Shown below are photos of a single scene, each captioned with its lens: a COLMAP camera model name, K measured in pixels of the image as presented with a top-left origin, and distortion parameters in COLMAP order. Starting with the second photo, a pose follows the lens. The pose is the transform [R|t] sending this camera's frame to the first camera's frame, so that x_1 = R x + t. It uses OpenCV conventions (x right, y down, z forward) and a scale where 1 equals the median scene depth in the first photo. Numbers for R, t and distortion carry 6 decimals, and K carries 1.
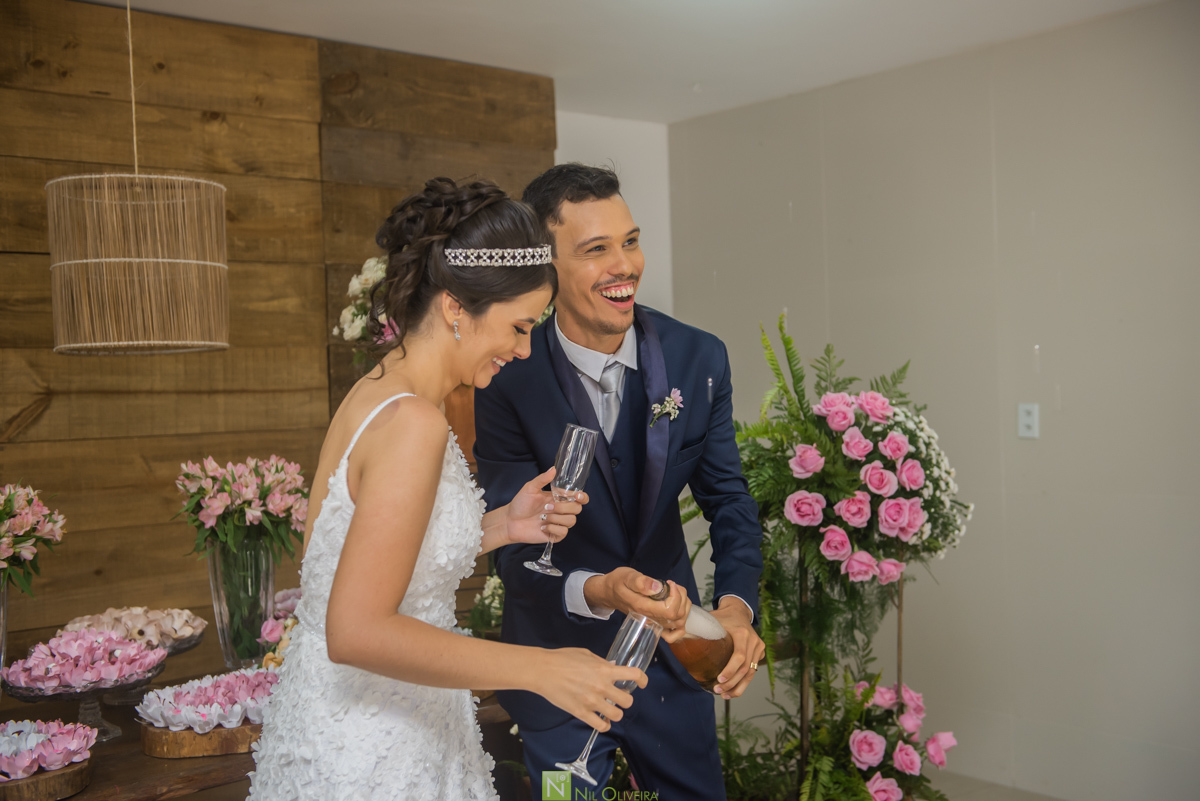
lens RADIAL K [[1424.3, 0, 600.0], [0, 1424.3, 400.5], [0, 0, 1]] dist [0.100559, 0.008303]
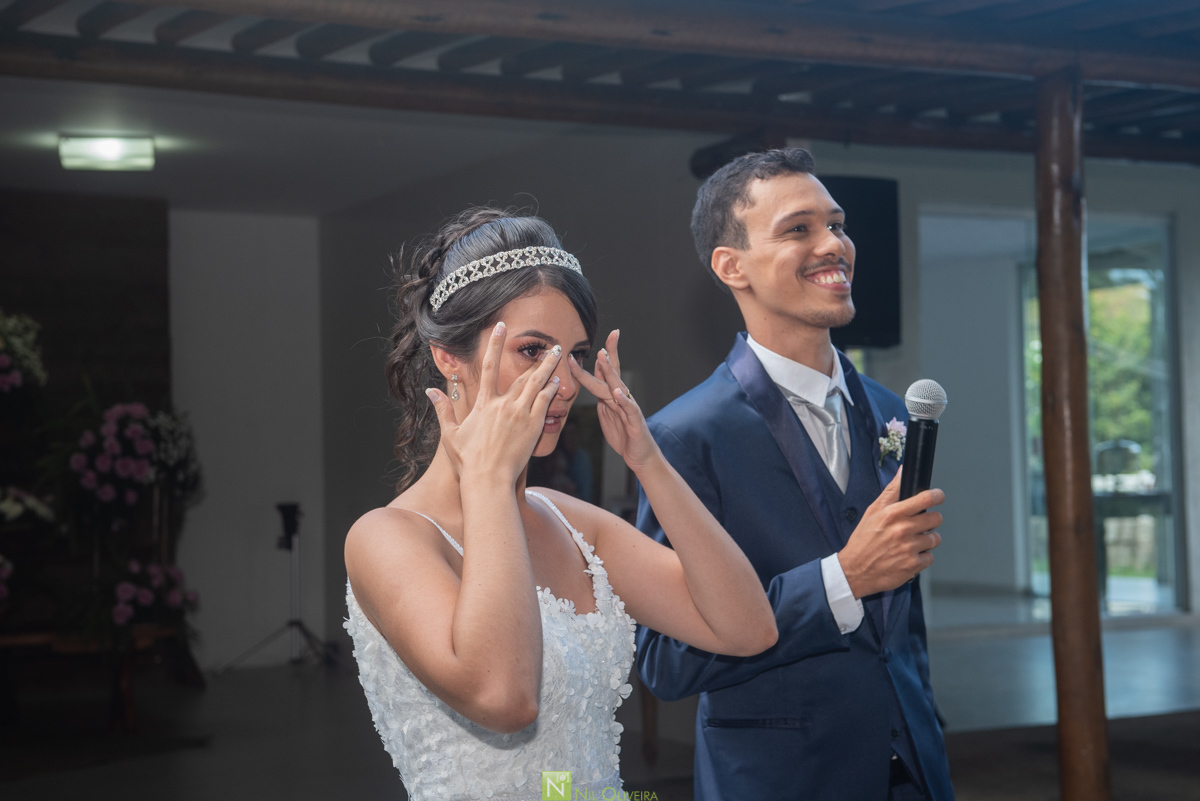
lens RADIAL K [[1946.1, 0, 600.0], [0, 1946.1, 400.5], [0, 0, 1]] dist [0.093316, 0.038524]
pose [[0.981646, 0.002203, -0.190700, 0.930482], [-0.008958, 0.999362, -0.034569, 0.053026], [0.190502, 0.035643, 0.981040, -1.027322]]
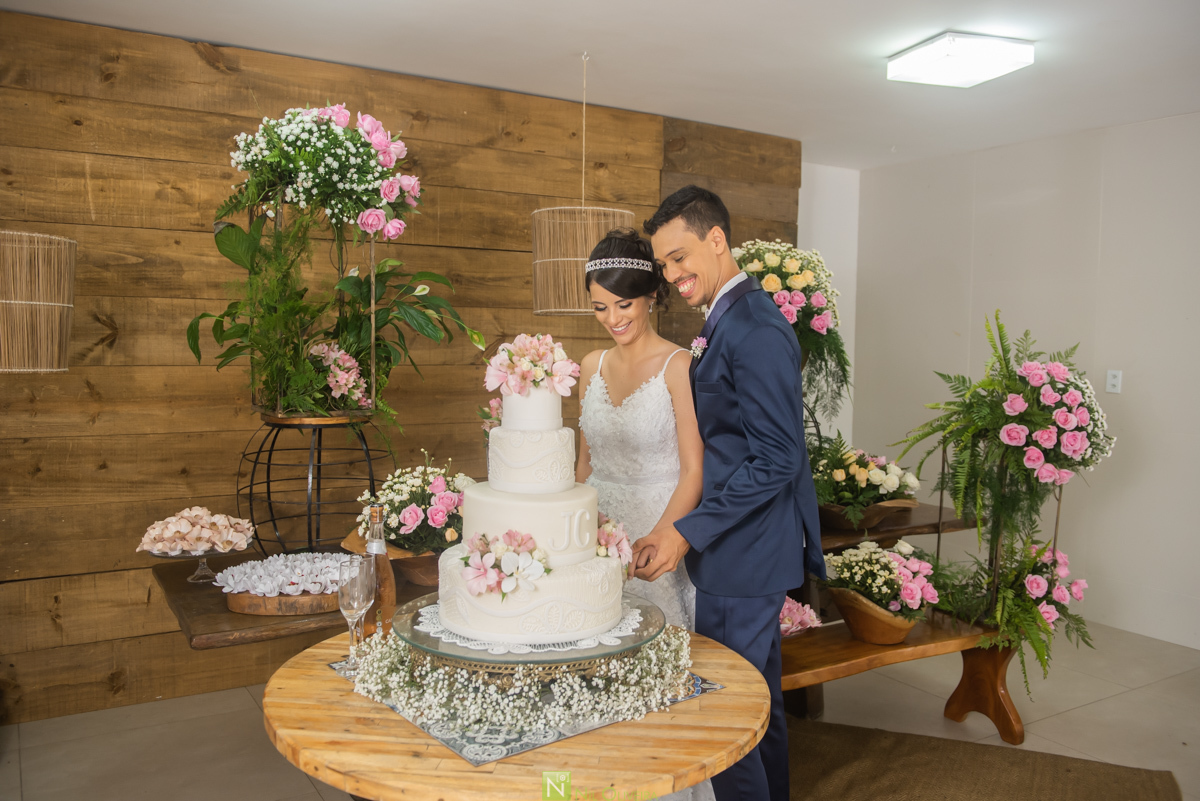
lens RADIAL K [[970.7, 0, 600.0], [0, 970.7, 400.5], [0, 0, 1]] dist [-0.015311, -0.001103]
pose [[0.991217, 0.053364, -0.121001, -0.125646], [-0.045936, 0.996933, 0.063367, -0.006067], [0.124012, -0.057252, 0.990628, -0.078250]]
